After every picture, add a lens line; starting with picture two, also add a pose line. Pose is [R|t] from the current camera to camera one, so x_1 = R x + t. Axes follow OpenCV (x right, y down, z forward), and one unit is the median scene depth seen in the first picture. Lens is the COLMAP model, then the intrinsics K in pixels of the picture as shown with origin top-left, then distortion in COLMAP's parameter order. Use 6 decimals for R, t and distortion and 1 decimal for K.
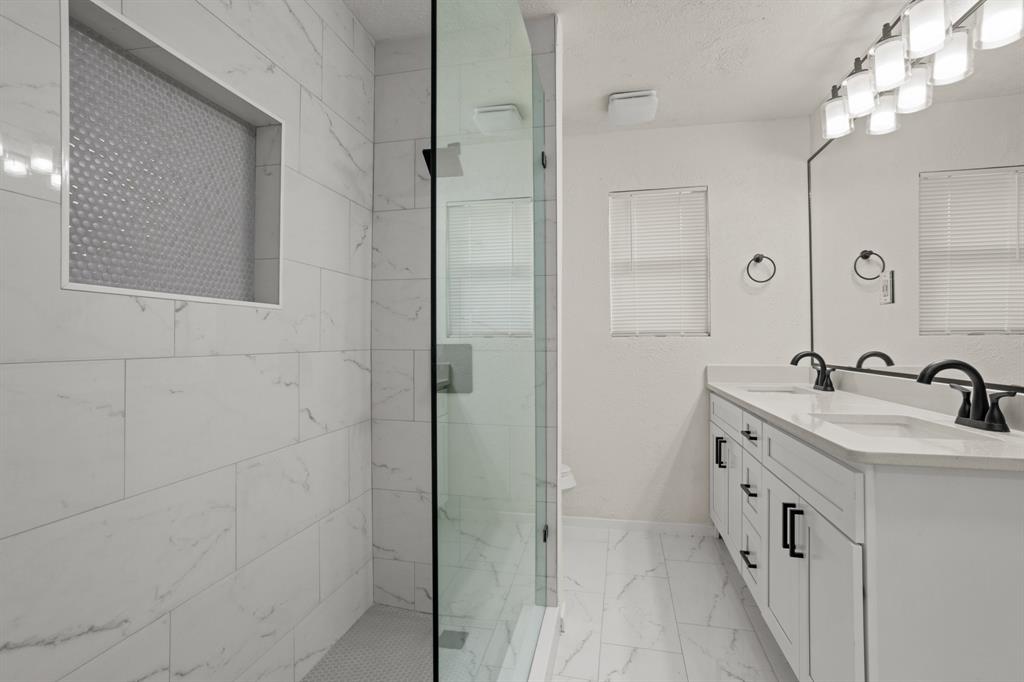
lens RADIAL K [[504.0, 0, 499.0], [0, 504.0, 340.6], [0, 0, 1]] dist [-0.049961, 0.027249]
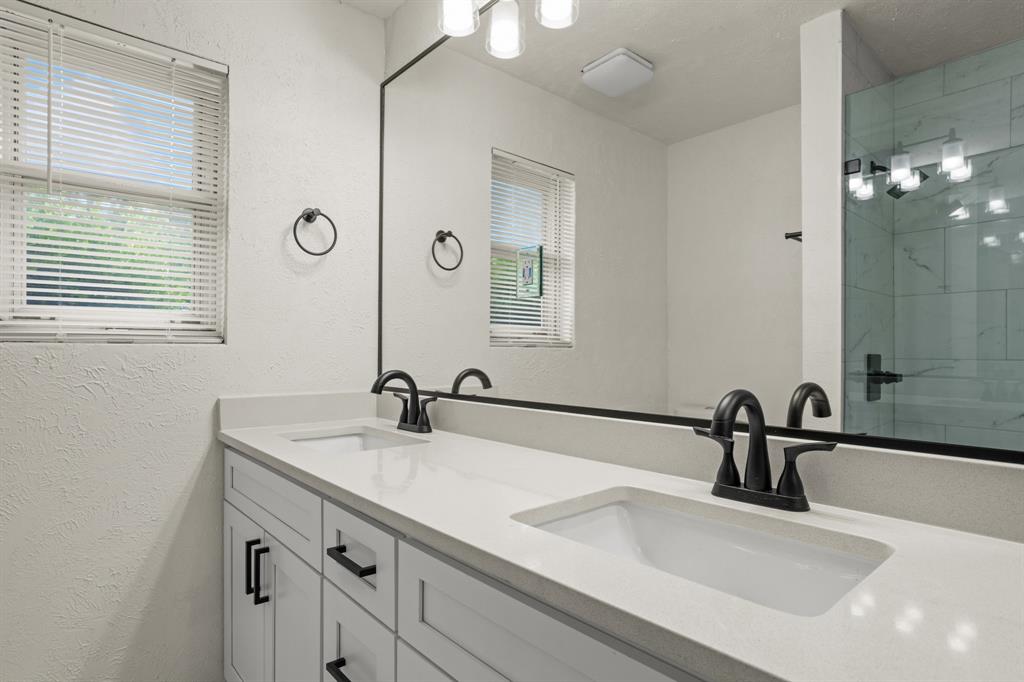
lens RADIAL K [[603.2, 0, 530.9], [0, 603.2, 340.0], [0, 0, 1]] dist [-0.065956, 0.057965]
pose [[0.599141, 0.020629, 0.800378, 0.124593], [-0.005083, 0.999746, -0.021963, -0.000481], [-0.800628, 0.009090, 0.599093, 0.418015]]
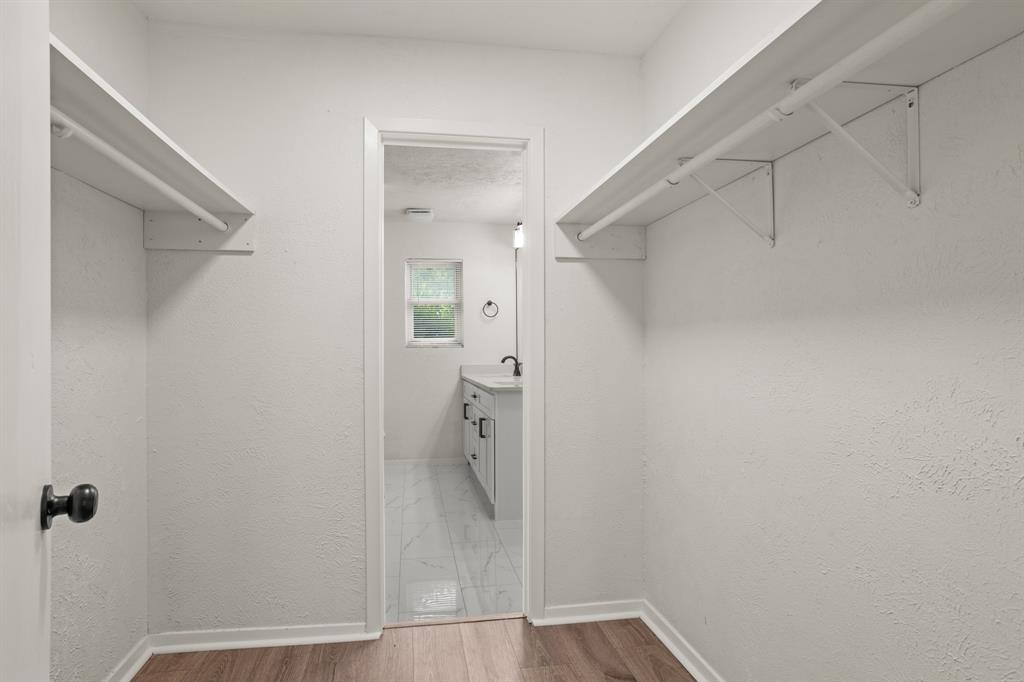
lens RADIAL K [[504.0, 0, 499.0], [0, 504.0, 340.6], [0, 0, 1]] dist [-0.049961, 0.027249]
pose [[0.915710, 0.007087, 0.401778, -0.191356], [-0.000033, 0.999846, -0.017562, -0.002546], [-0.401840, 0.016068, 0.915569, -0.755614]]
